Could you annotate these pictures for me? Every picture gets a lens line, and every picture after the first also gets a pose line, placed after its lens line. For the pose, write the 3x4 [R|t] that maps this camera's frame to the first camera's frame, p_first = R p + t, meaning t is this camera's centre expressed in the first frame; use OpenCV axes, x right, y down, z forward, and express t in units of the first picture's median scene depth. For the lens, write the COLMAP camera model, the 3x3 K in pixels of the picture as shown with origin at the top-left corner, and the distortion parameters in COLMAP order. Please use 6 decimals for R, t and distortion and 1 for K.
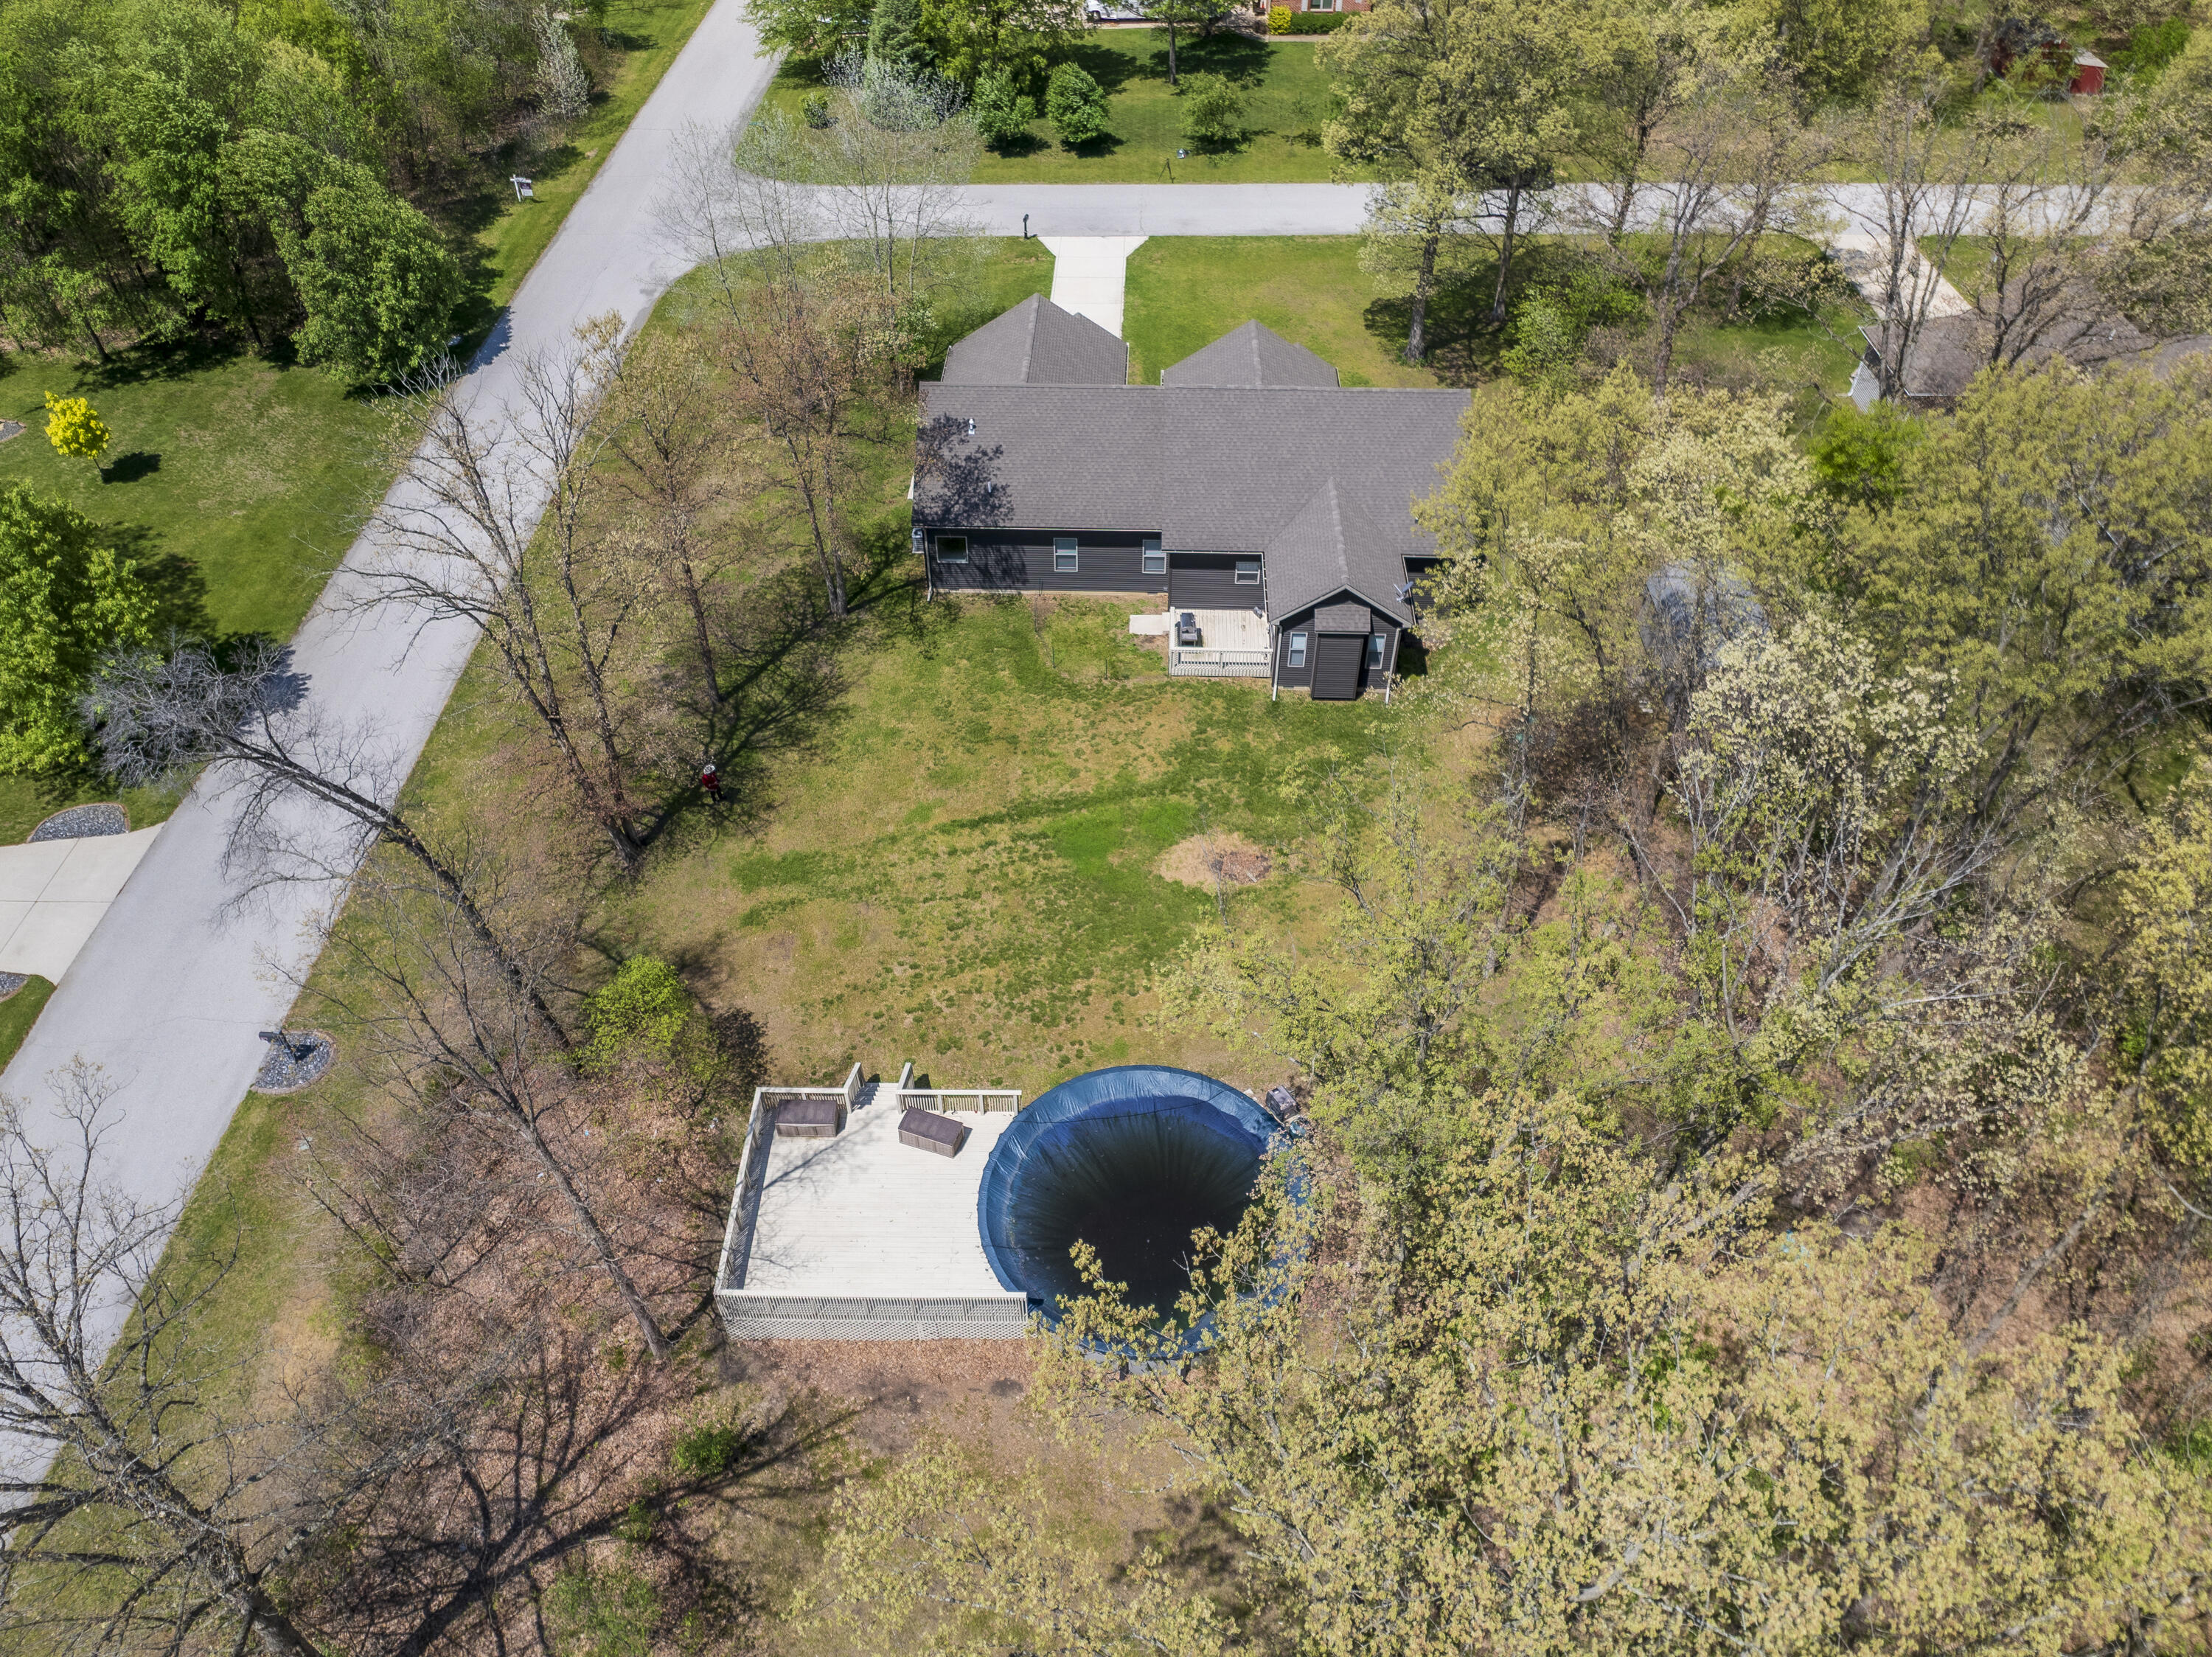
lens RADIAL K [[1513.1, 0, 1106.0], [0, 1513.1, 828.5], [0, 0, 1]] dist [-0.045144, -0.001915]
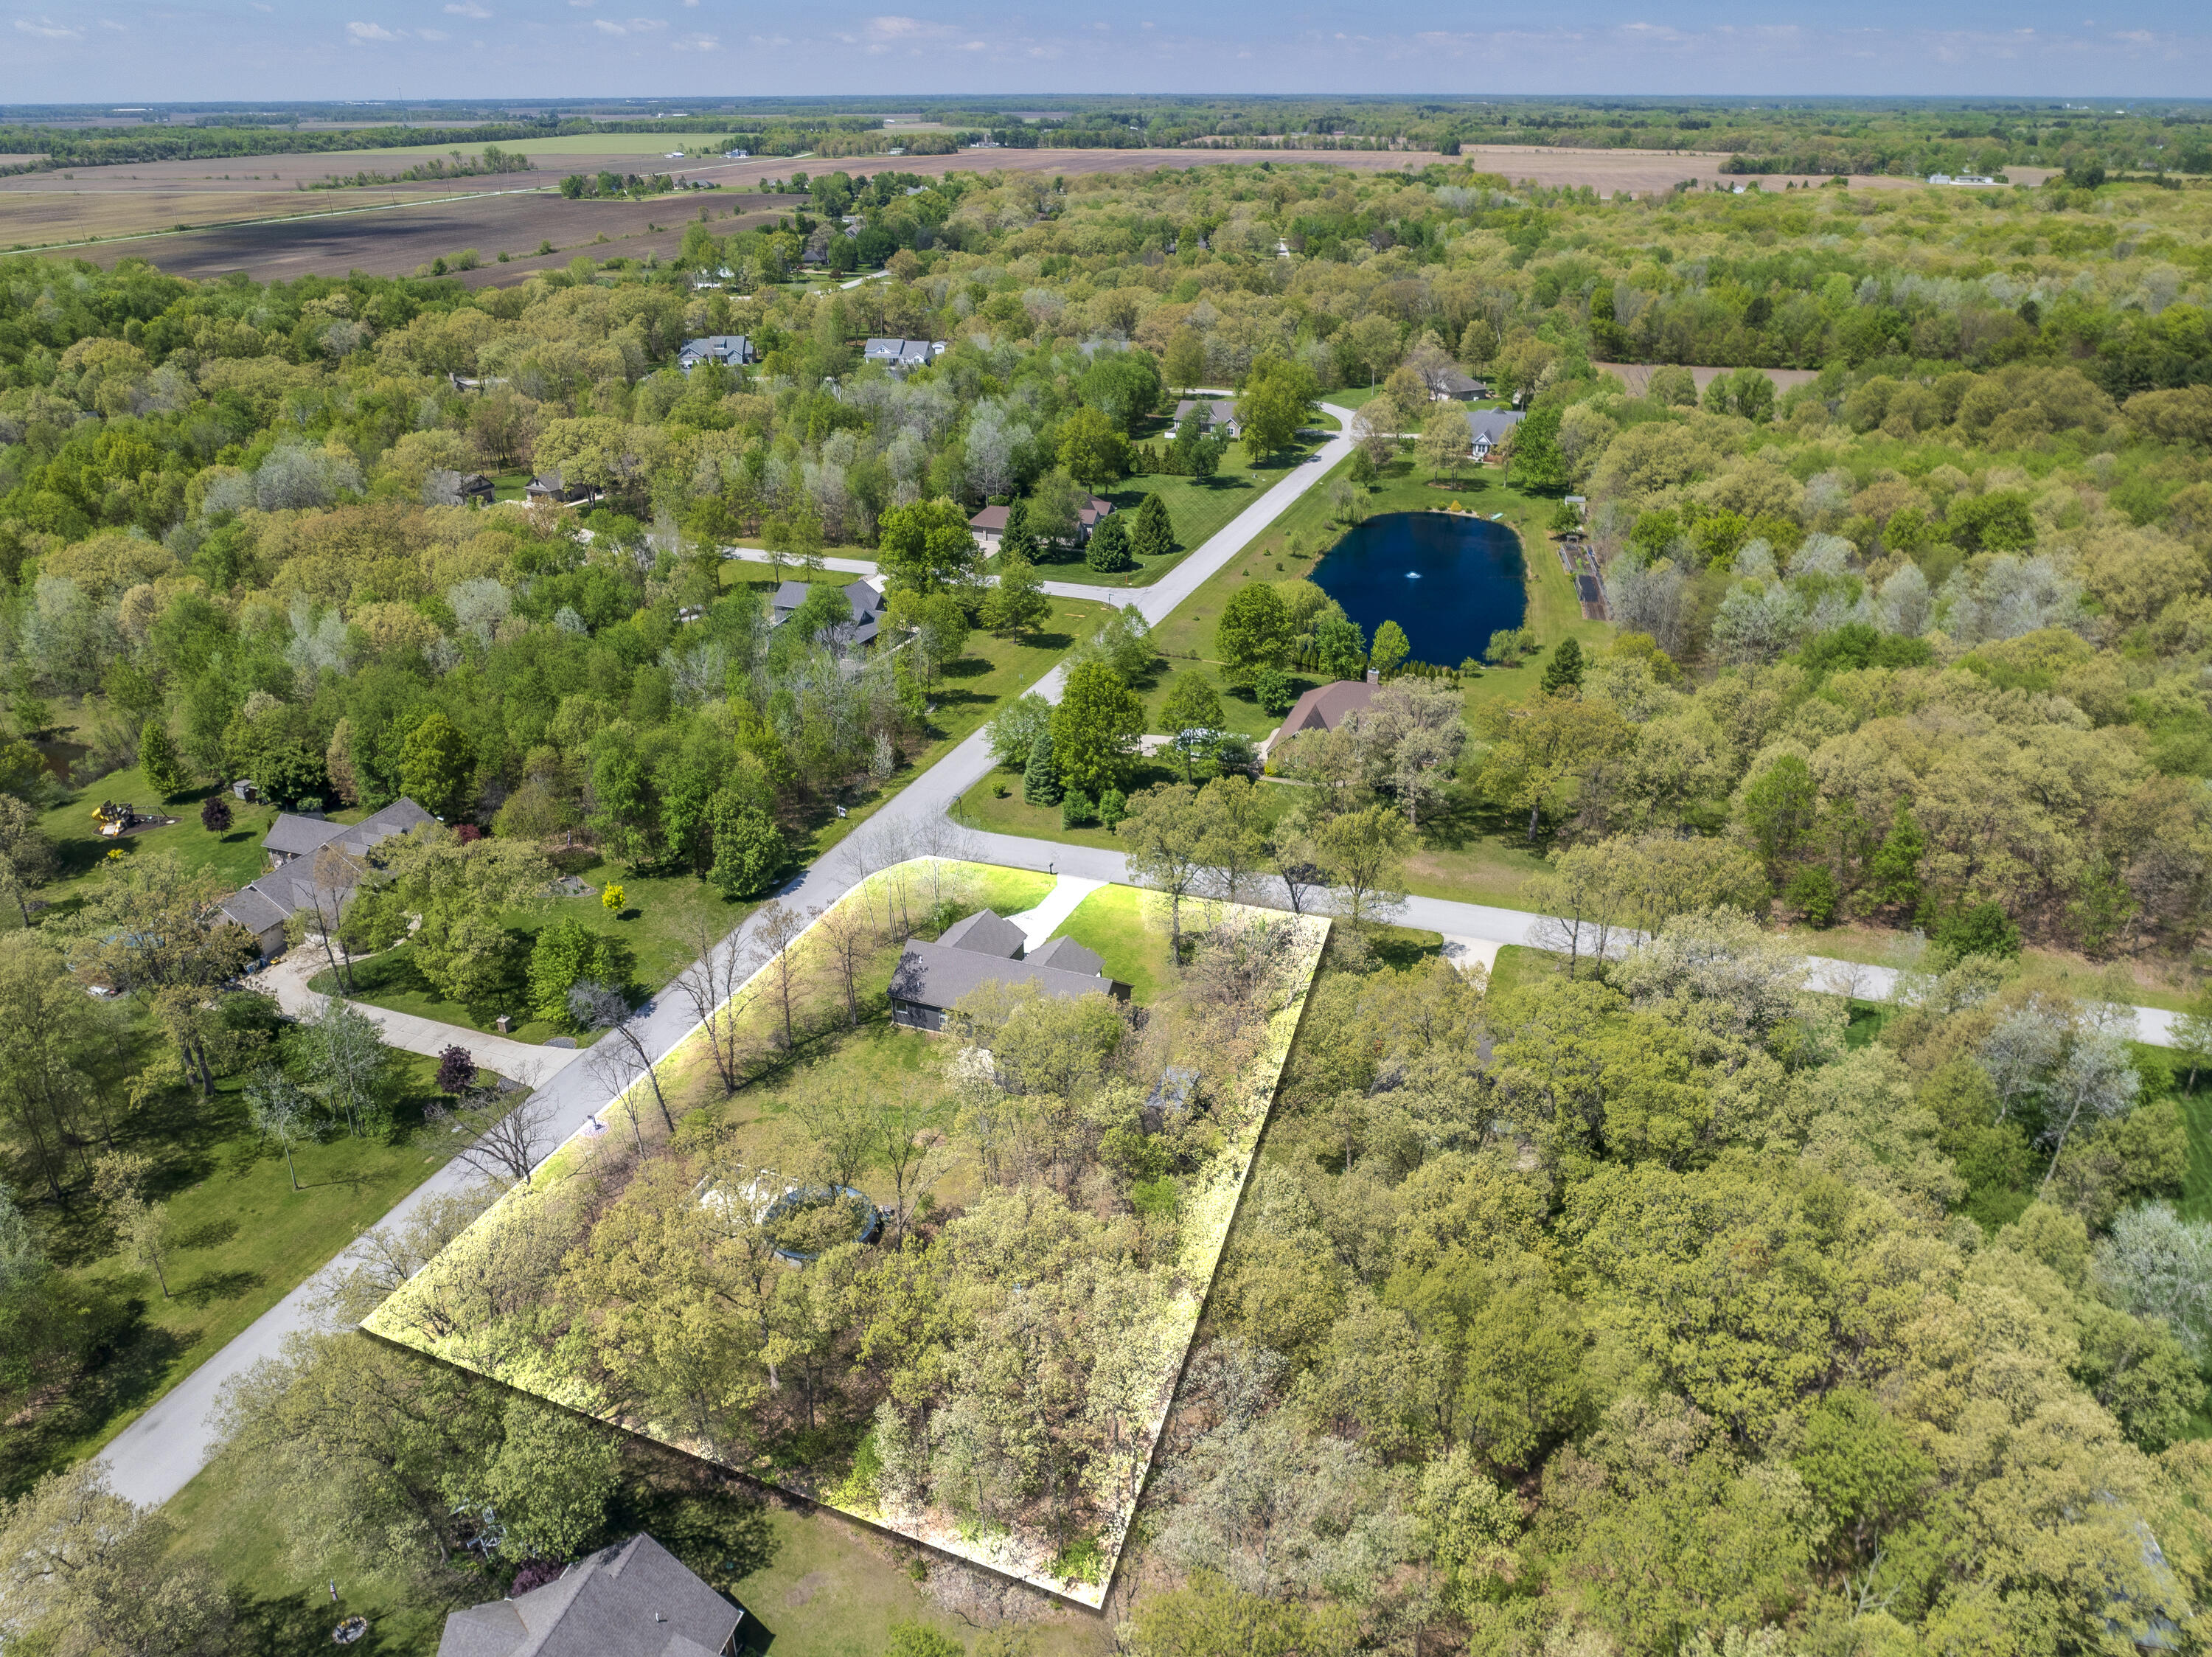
lens RADIAL K [[1513.1, 0, 1106.0], [0, 1513.1, 828.5], [0, 0, 1]] dist [-0.045144, -0.001915]
pose [[0.937684, 0.133403, -0.320861, 0.797416], [-0.231122, 0.928947, -0.289206, 0.149538], [0.259482, 0.345342, 0.901891, -1.011692]]
